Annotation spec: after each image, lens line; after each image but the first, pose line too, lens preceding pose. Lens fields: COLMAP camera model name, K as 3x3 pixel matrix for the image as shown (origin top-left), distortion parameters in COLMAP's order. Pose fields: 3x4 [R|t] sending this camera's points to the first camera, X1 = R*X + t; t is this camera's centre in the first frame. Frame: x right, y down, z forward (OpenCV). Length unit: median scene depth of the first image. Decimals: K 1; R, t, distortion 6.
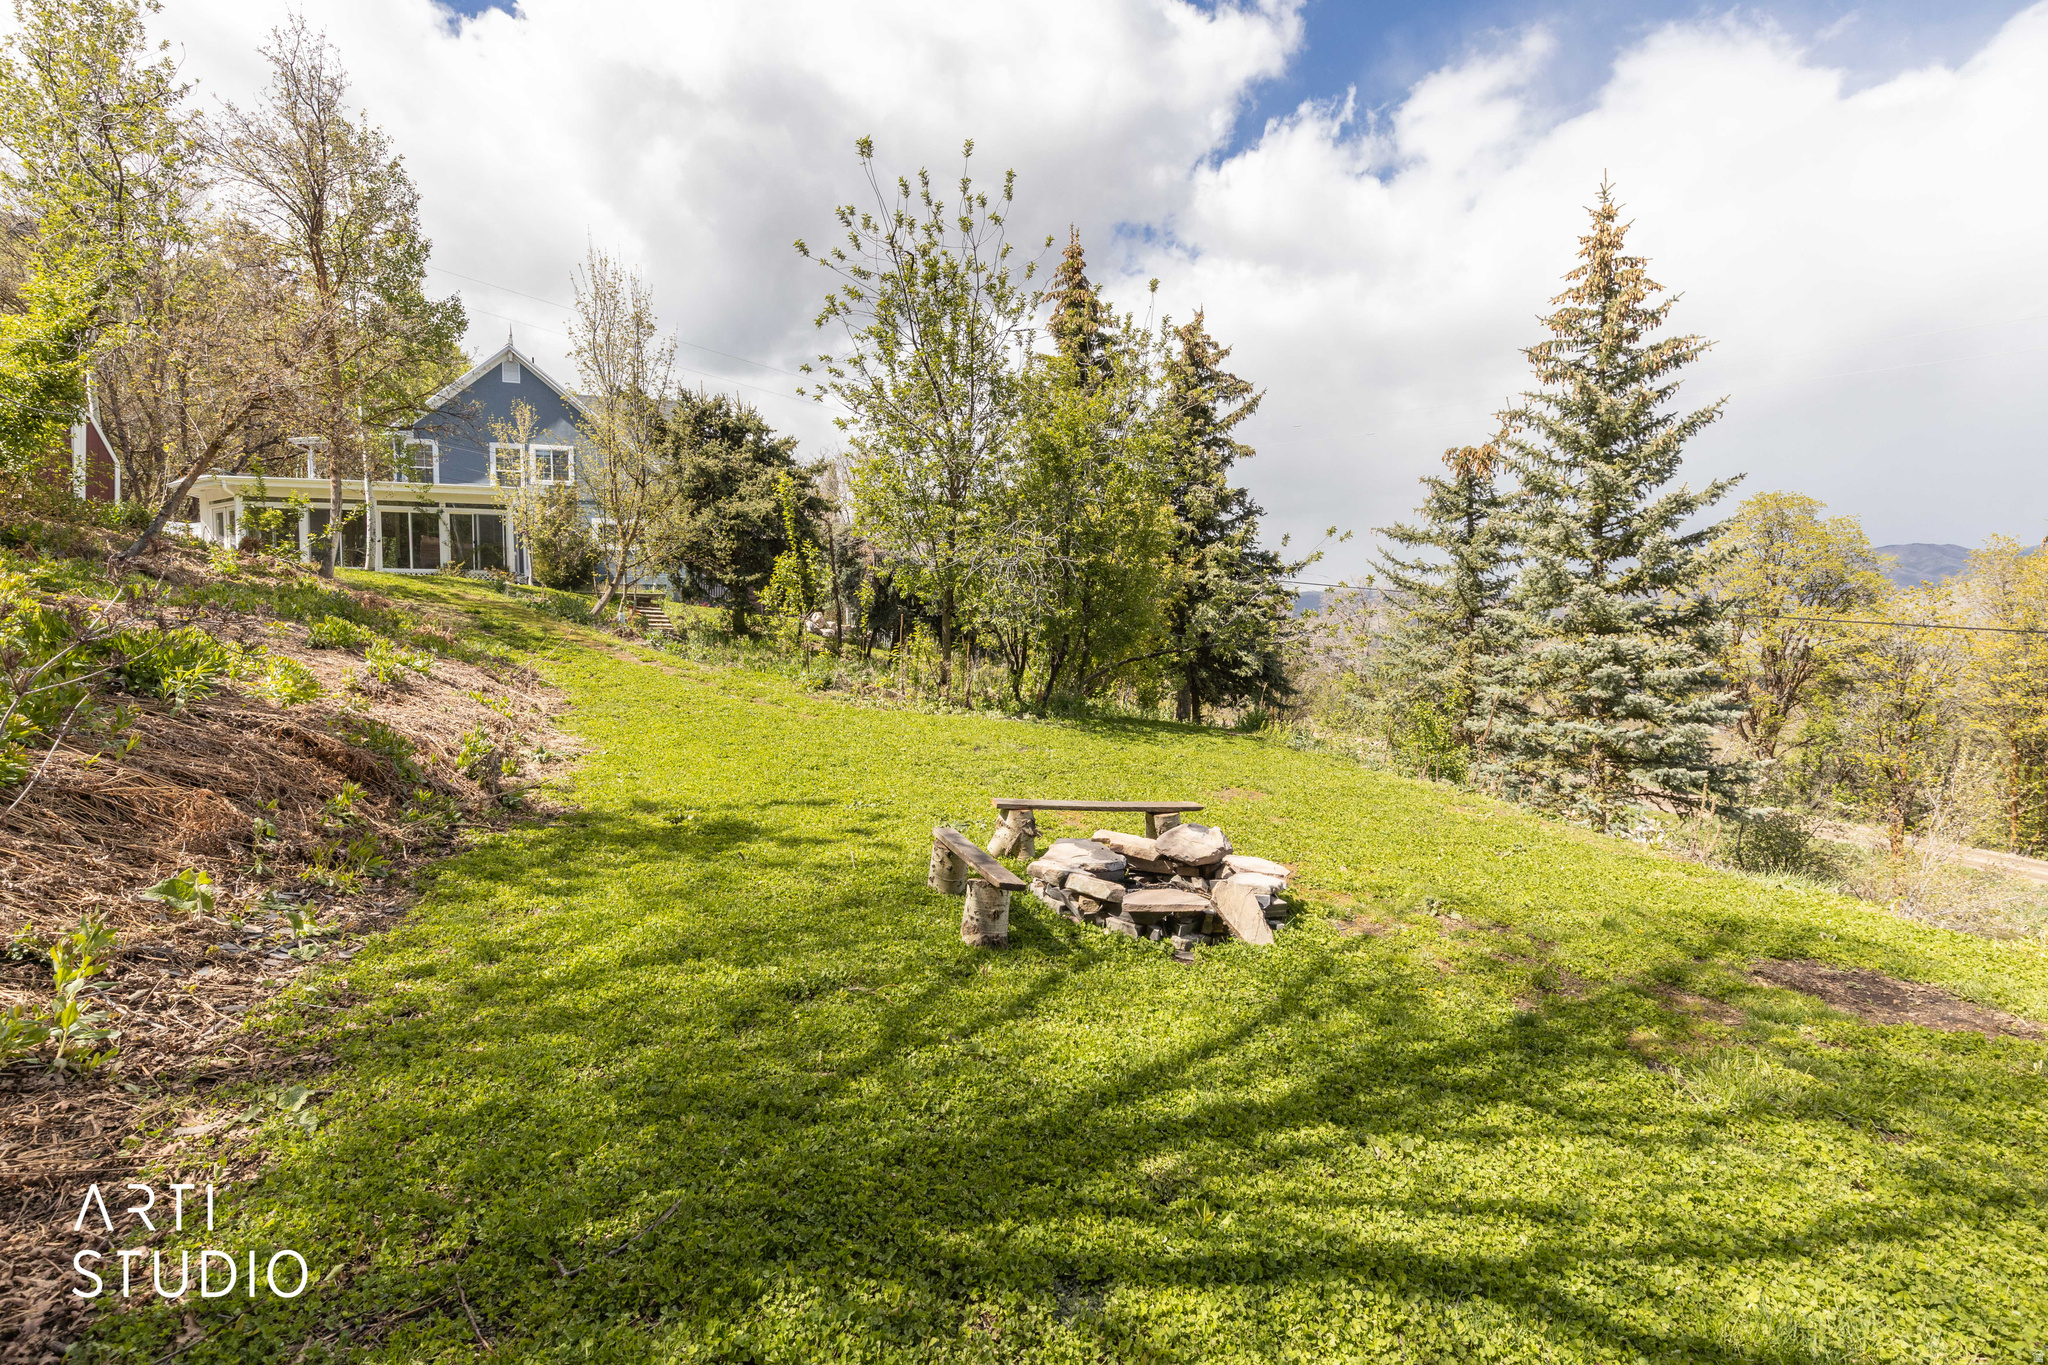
lens RADIAL K [[932.0, 0, 1025.0], [0, 932.0, 676.0], [0, 0, 1]] dist [0.015996, -0.001176]
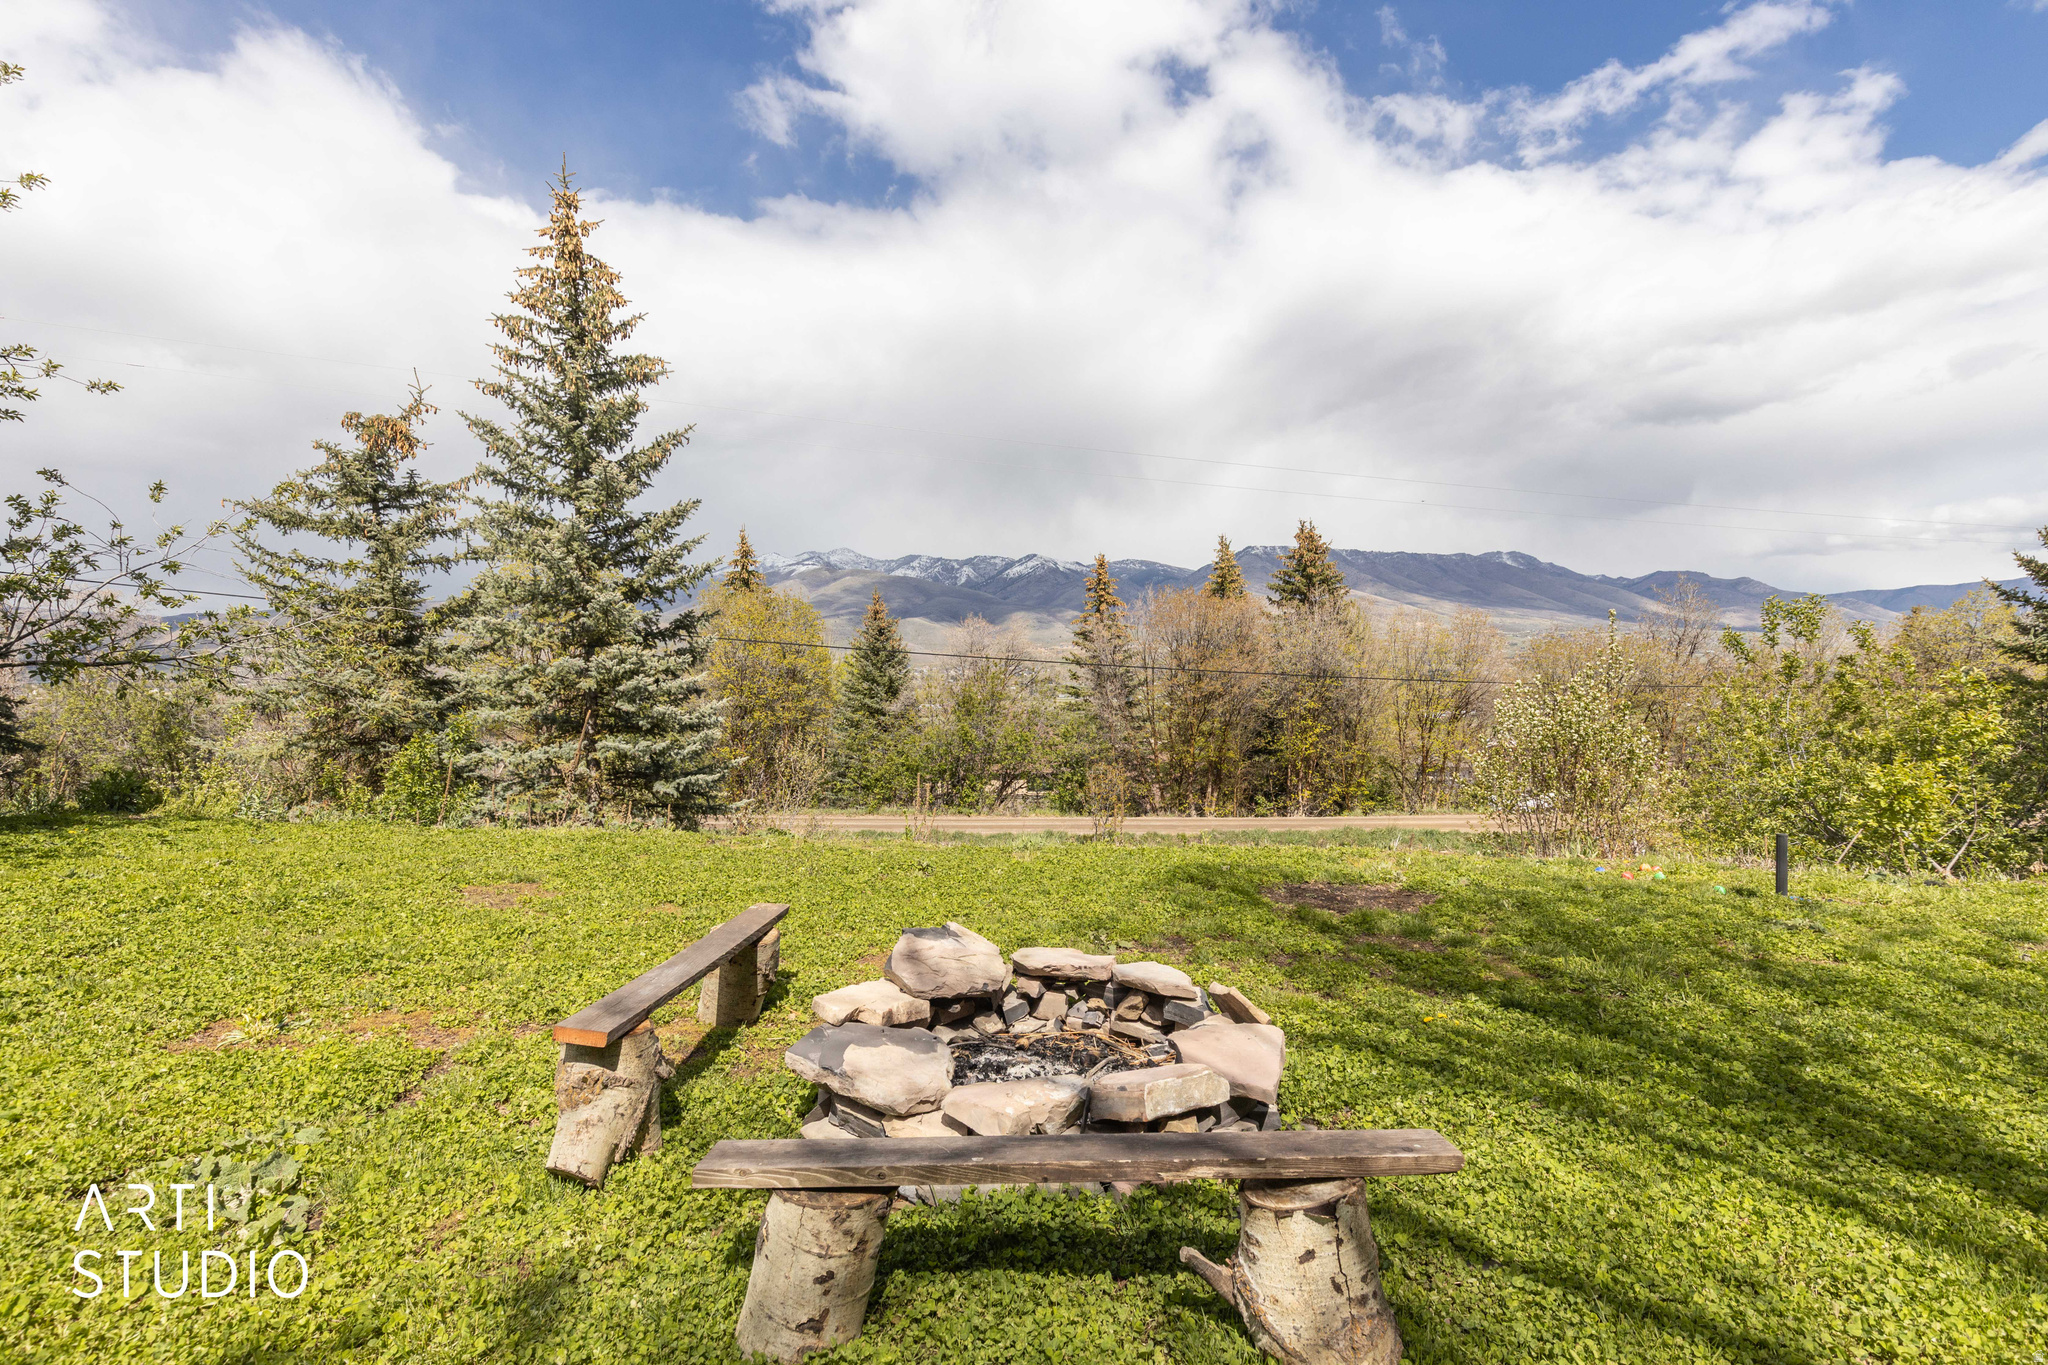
lens RADIAL K [[932.0, 0, 1022.4], [0, 932.0, 678.8], [0, 0, 1]] dist [0.015996, -0.001176]
pose [[0.338420, -0.030464, 0.940502, -0.133326], [0.052387, 0.998536, 0.013494, -0.001946], [-0.939536, 0.044703, 0.339521, 0.282941]]
